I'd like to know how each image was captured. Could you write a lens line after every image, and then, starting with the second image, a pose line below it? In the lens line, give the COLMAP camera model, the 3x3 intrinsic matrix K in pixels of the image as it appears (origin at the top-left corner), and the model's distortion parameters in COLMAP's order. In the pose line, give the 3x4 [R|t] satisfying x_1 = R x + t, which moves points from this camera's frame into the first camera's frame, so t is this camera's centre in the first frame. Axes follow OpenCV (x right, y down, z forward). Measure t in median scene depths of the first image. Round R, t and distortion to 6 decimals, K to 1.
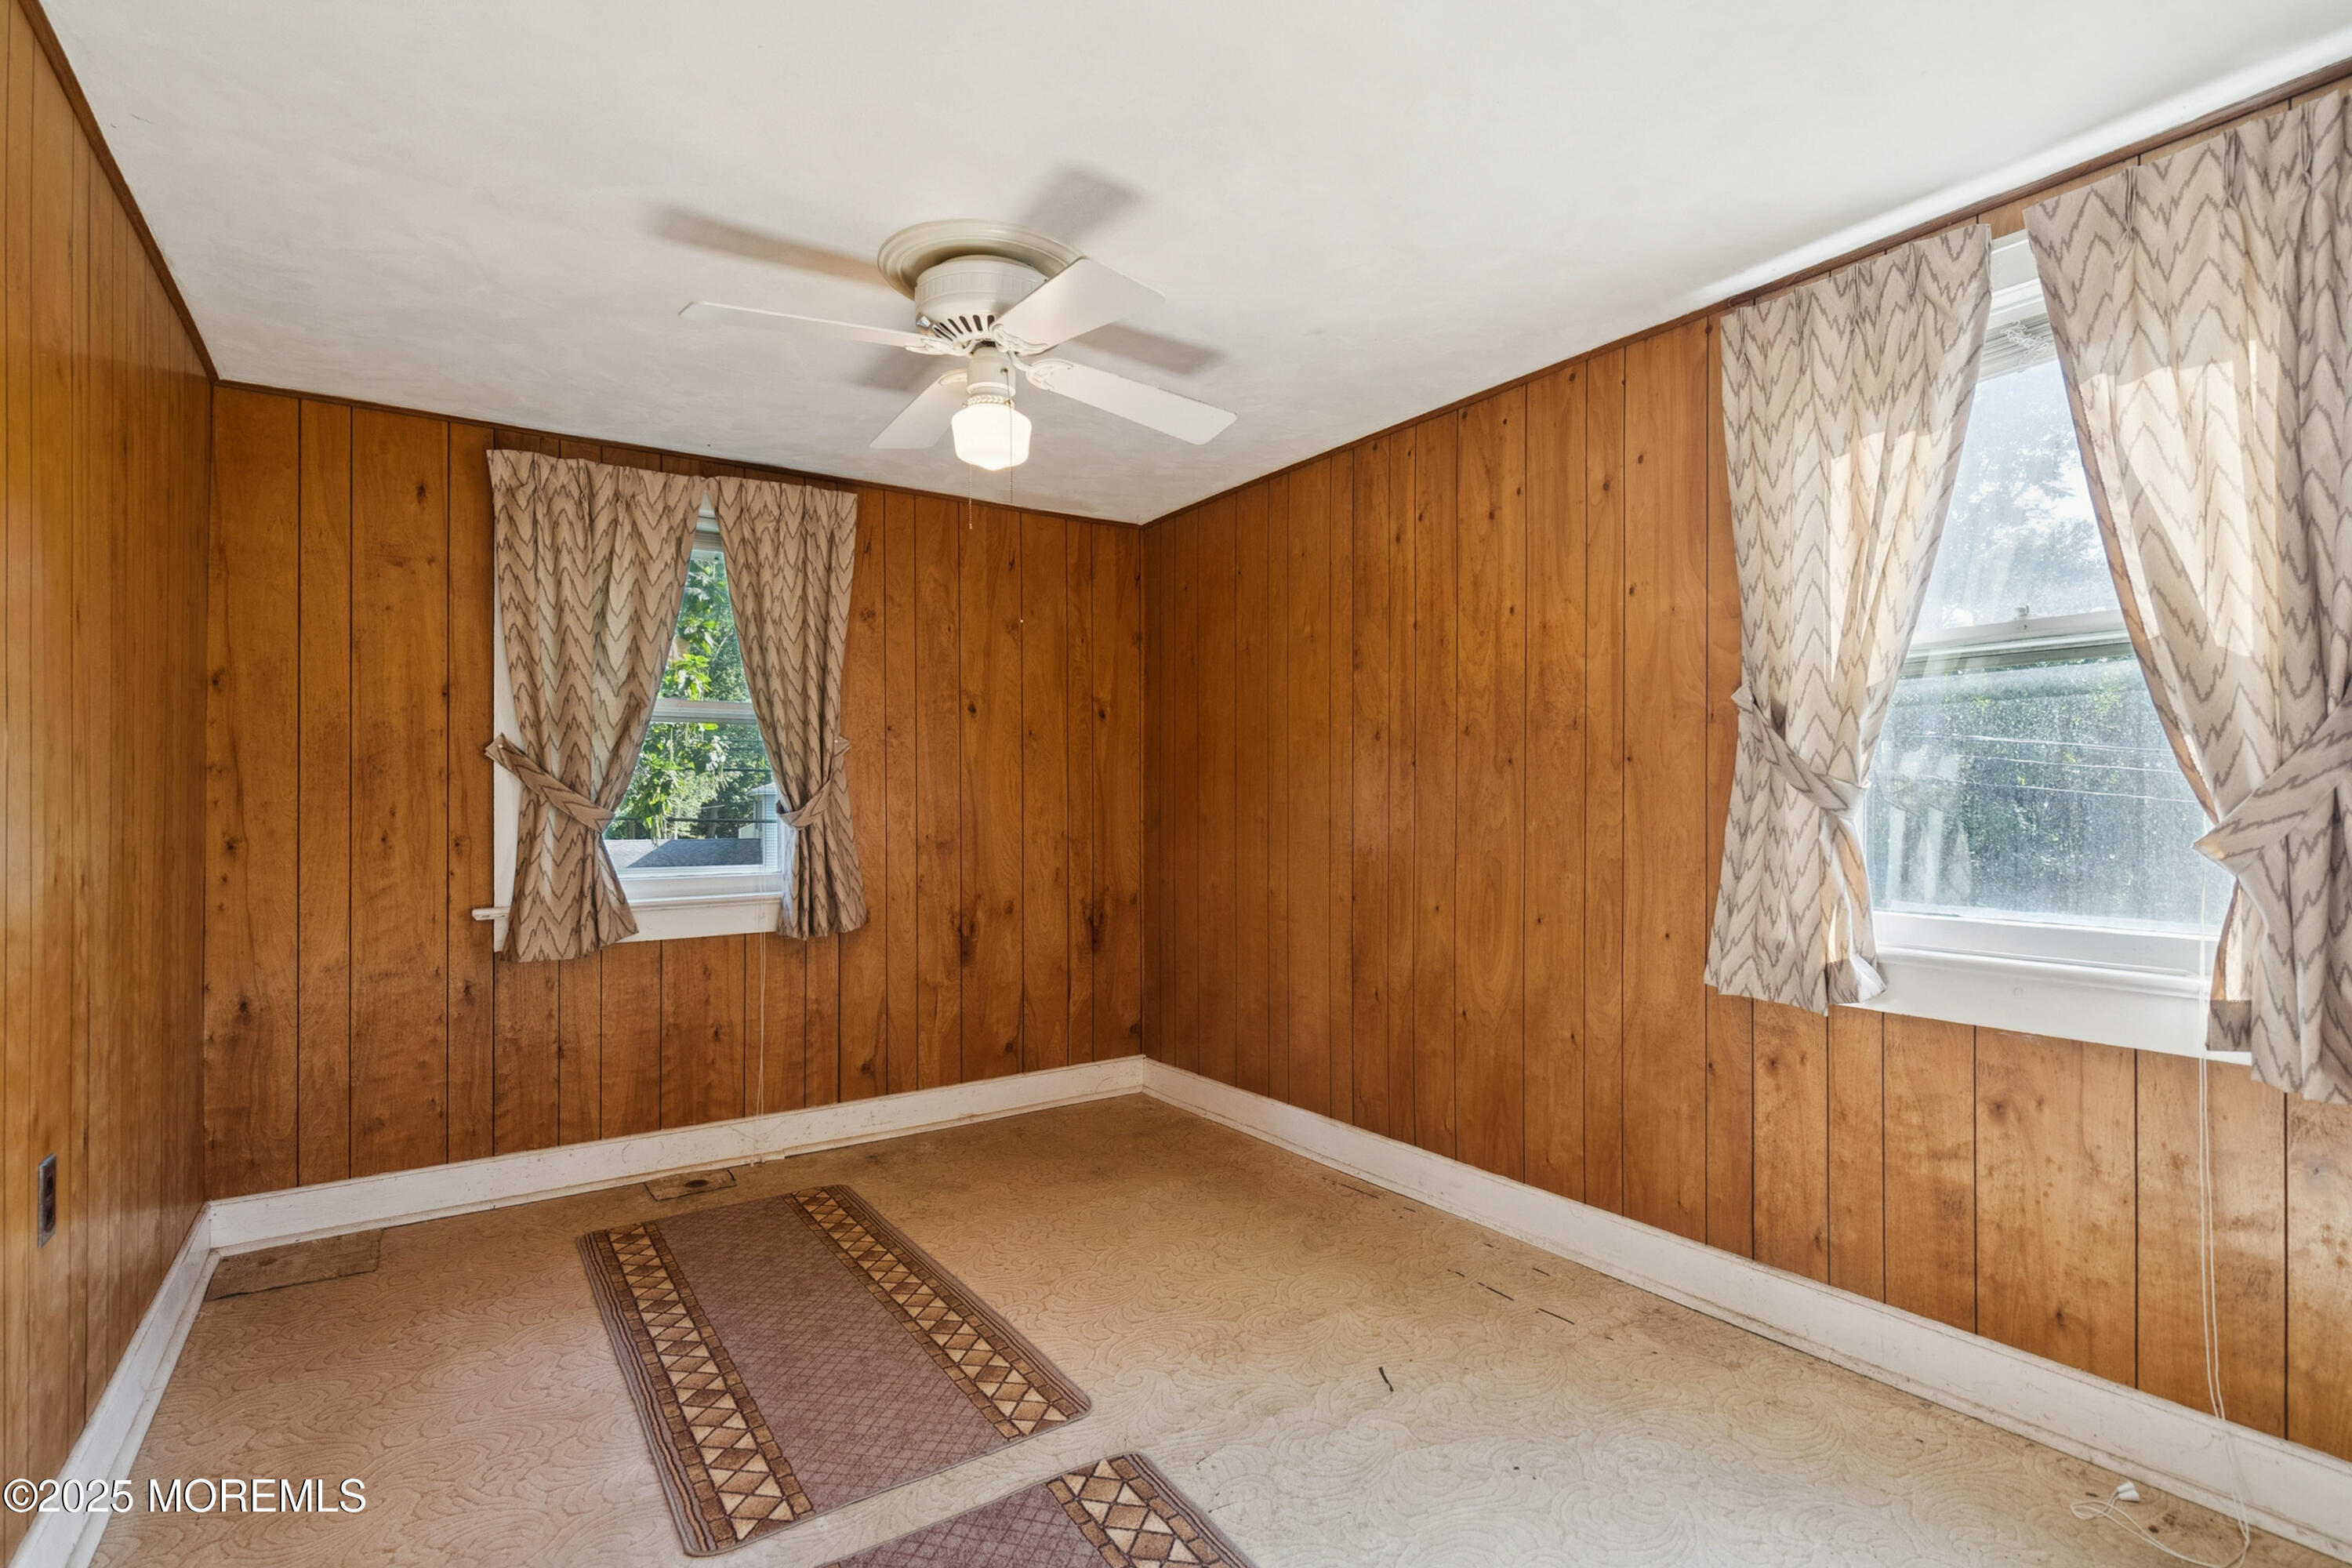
lens RADIAL K [[1130.0, 0, 1199.1], [0, 1130.0, 797.9], [0, 0, 1]] dist [-0.004415, -0.000740]
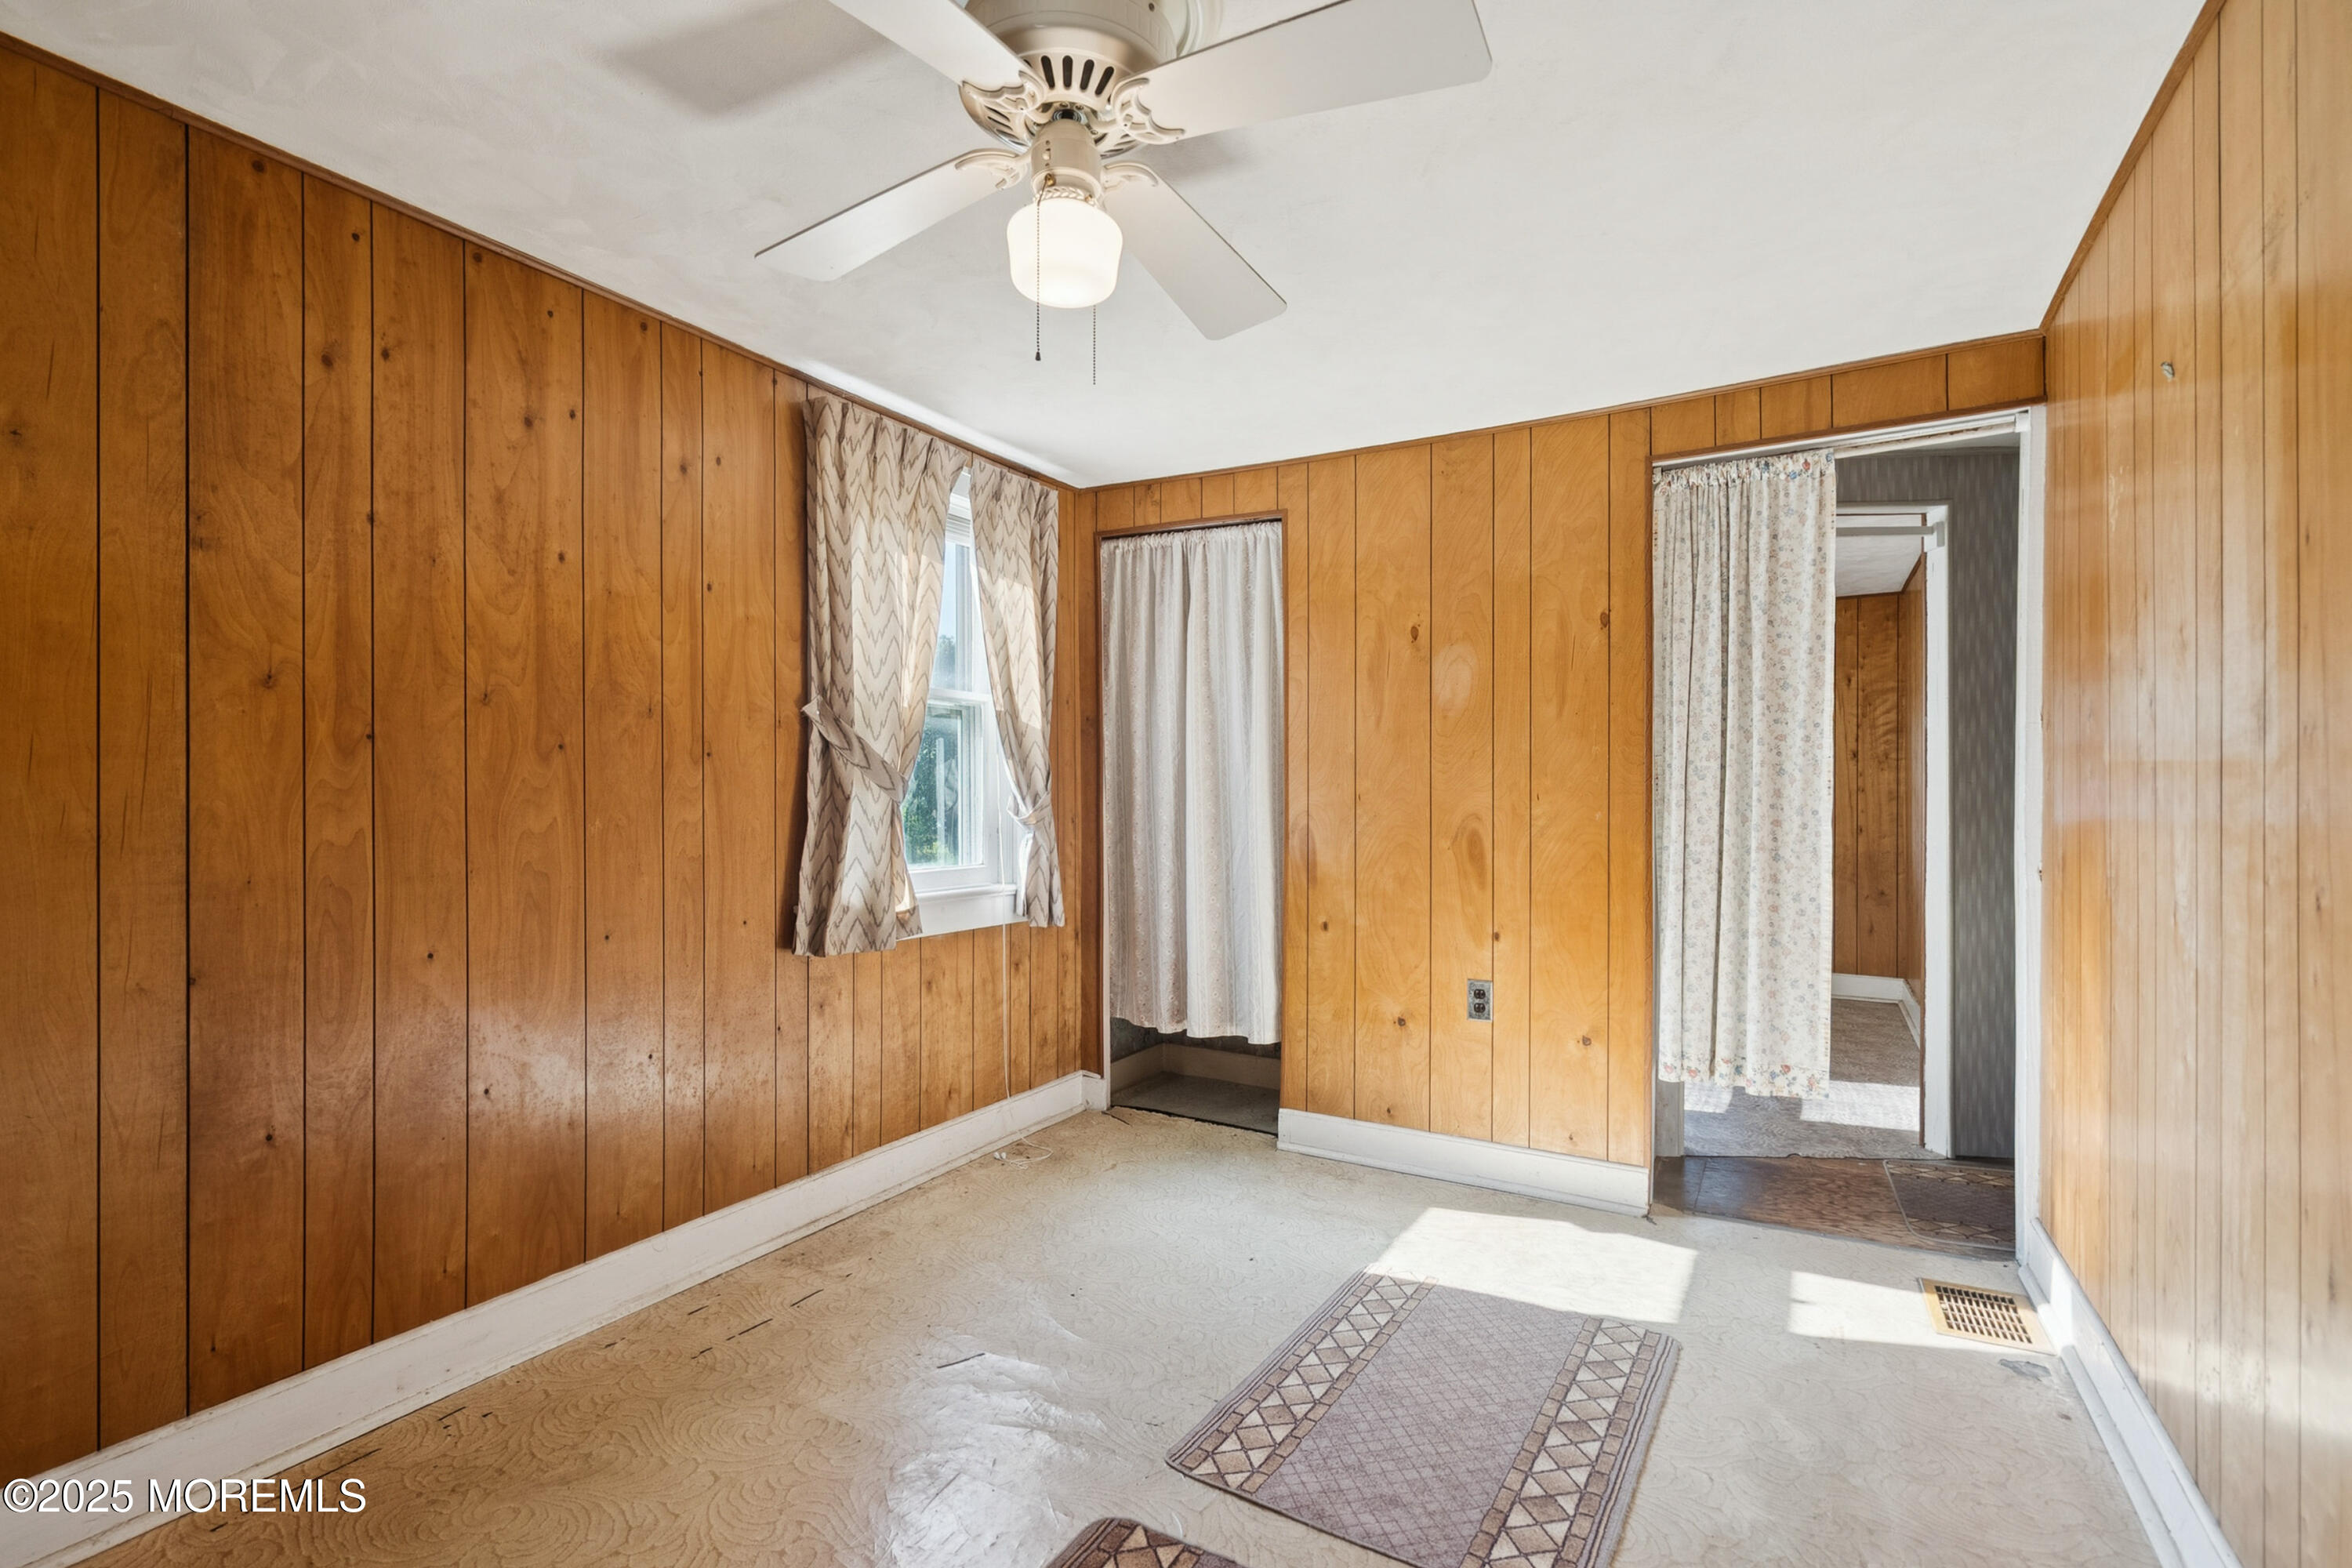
lens RADIAL K [[1130.0, 0, 1199.1], [0, 1130.0, 797.9], [0, 0, 1]] dist [-0.004415, -0.000740]
pose [[-0.458072, 0.000766, 0.888915, -0.687107], [0.000340, 1.000000, -0.000686, 0.004684], [-0.888915, -0.000012, -0.458073, 1.041226]]
